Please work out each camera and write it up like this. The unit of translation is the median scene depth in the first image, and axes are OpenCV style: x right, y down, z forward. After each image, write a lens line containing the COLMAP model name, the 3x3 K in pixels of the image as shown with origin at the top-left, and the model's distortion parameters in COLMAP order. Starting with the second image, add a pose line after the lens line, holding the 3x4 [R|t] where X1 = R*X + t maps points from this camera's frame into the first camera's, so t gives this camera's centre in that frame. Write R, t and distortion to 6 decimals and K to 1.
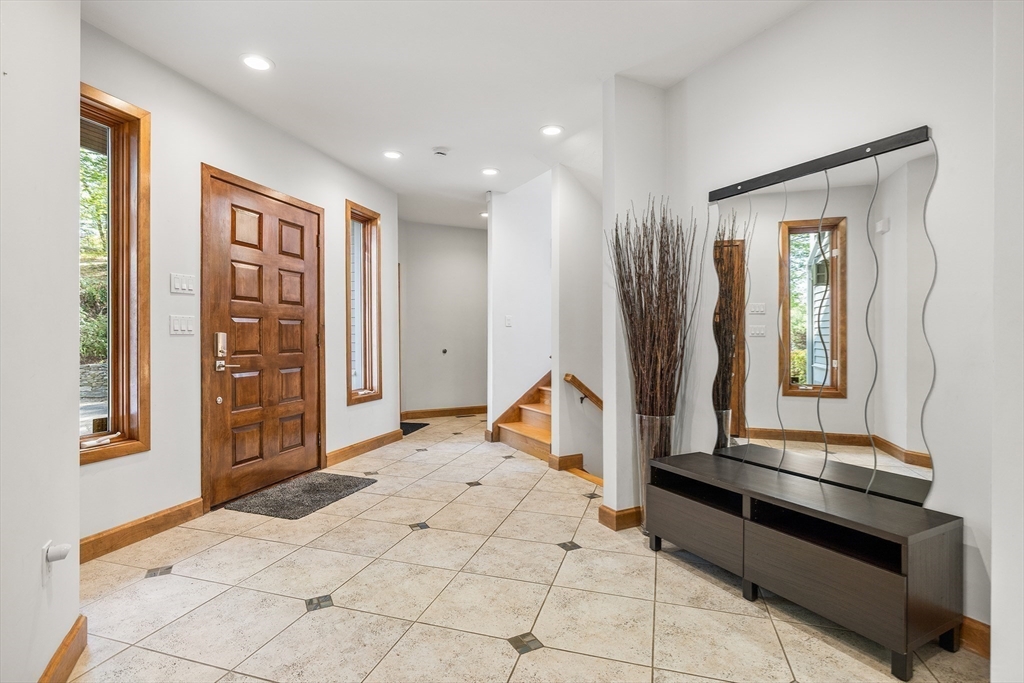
lens RADIAL K [[506.5, 0, 510.3], [0, 506.5, 338.1], [0, 0, 1]] dist [-0.003757, -0.000780]
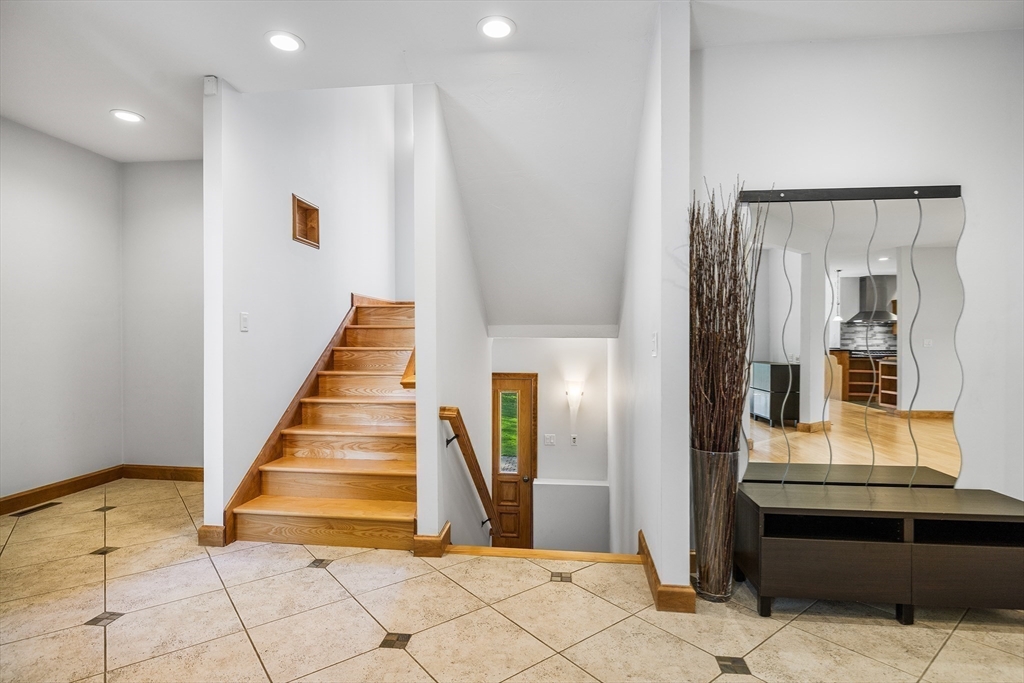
lens RADIAL K [[506.5, 0, 511.4], [0, 506.5, 348.1], [0, 0, 1]] dist [-0.003757, -0.000780]
pose [[0.558515, -0.004351, 0.829483, -0.386239], [-0.000445, 0.999985, 0.005545, -0.009690], [-0.829494, -0.003466, 0.558505, 0.557651]]
